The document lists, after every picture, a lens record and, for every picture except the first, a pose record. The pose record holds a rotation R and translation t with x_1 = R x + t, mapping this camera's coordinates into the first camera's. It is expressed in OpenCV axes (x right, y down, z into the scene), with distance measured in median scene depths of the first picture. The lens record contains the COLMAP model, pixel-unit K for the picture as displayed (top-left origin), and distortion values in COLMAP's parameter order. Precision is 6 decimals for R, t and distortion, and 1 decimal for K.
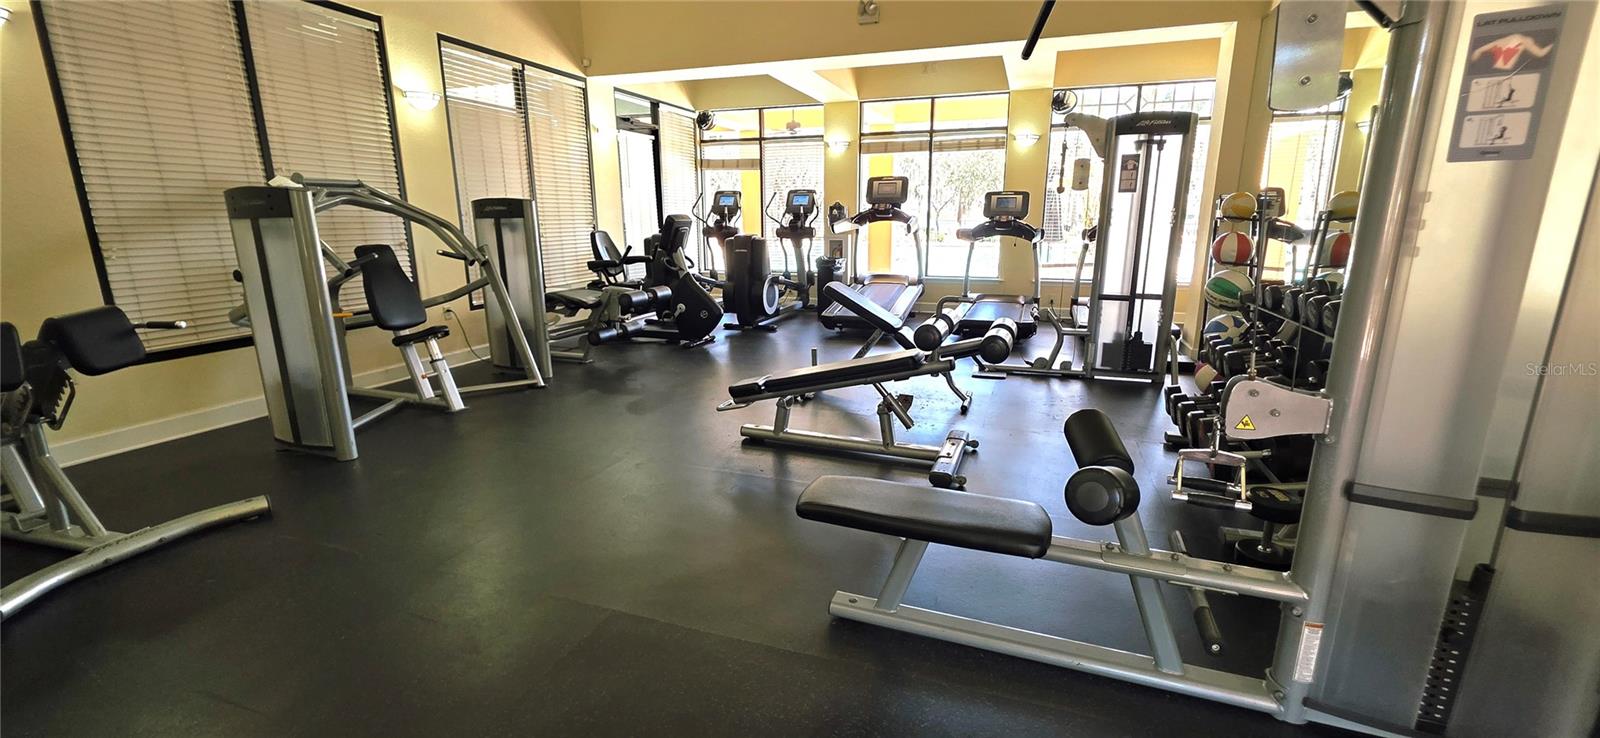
lens RADIAL K [[643.6, 0, 809.6], [0, 643.6, 369.1], [0, 0, 1]] dist [0.000407, -0.000463]
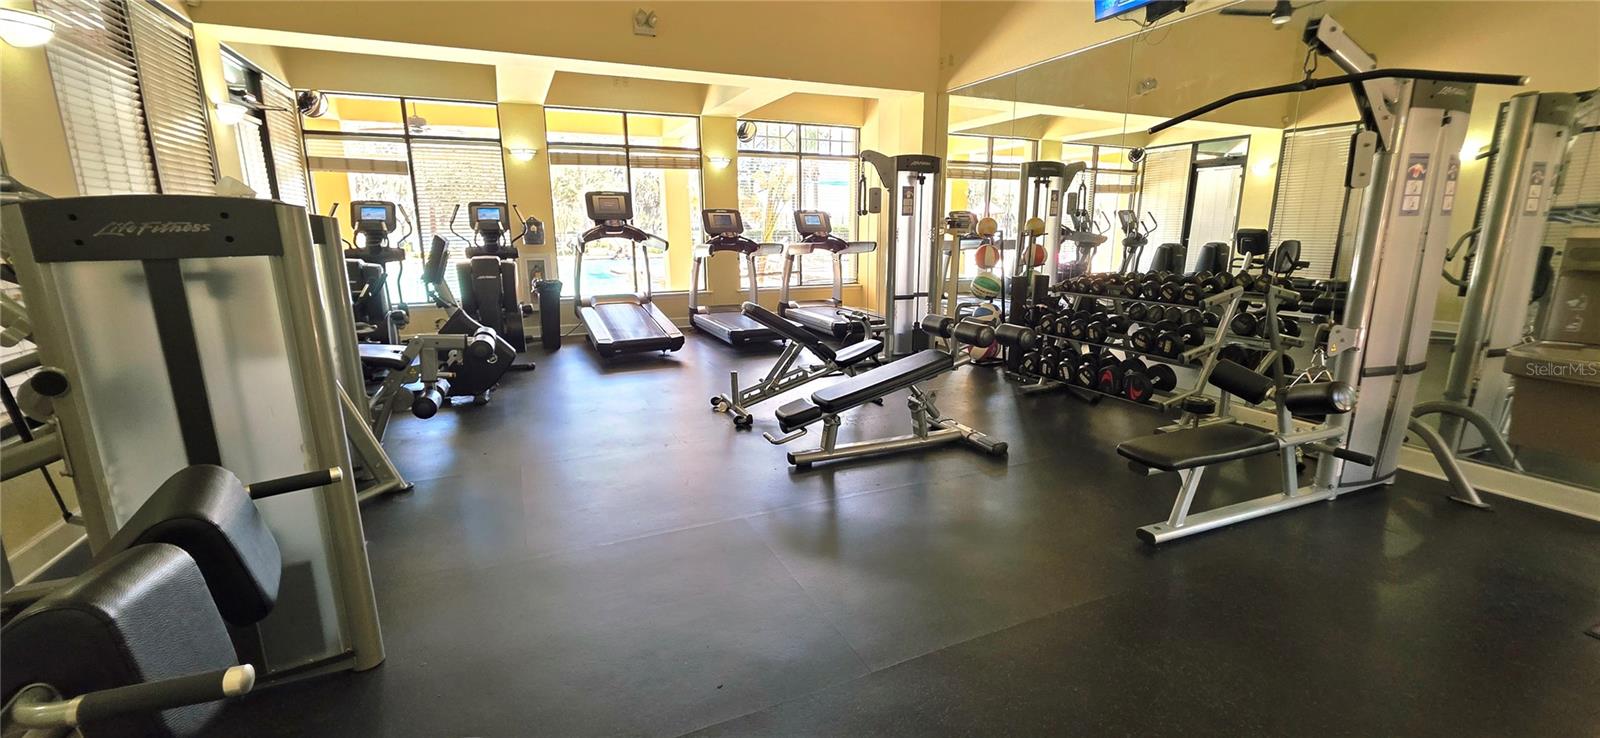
lens RADIAL K [[643.6, 0, 810.6], [0, 643.6, 367.1], [0, 0, 1]] dist [0.000407, -0.000463]
pose [[0.725541, -0.146745, 0.672352, -0.471083], [0.160777, 0.986108, 0.041728, -0.051086], [-0.669135, 0.077823, 0.739055, 0.170802]]
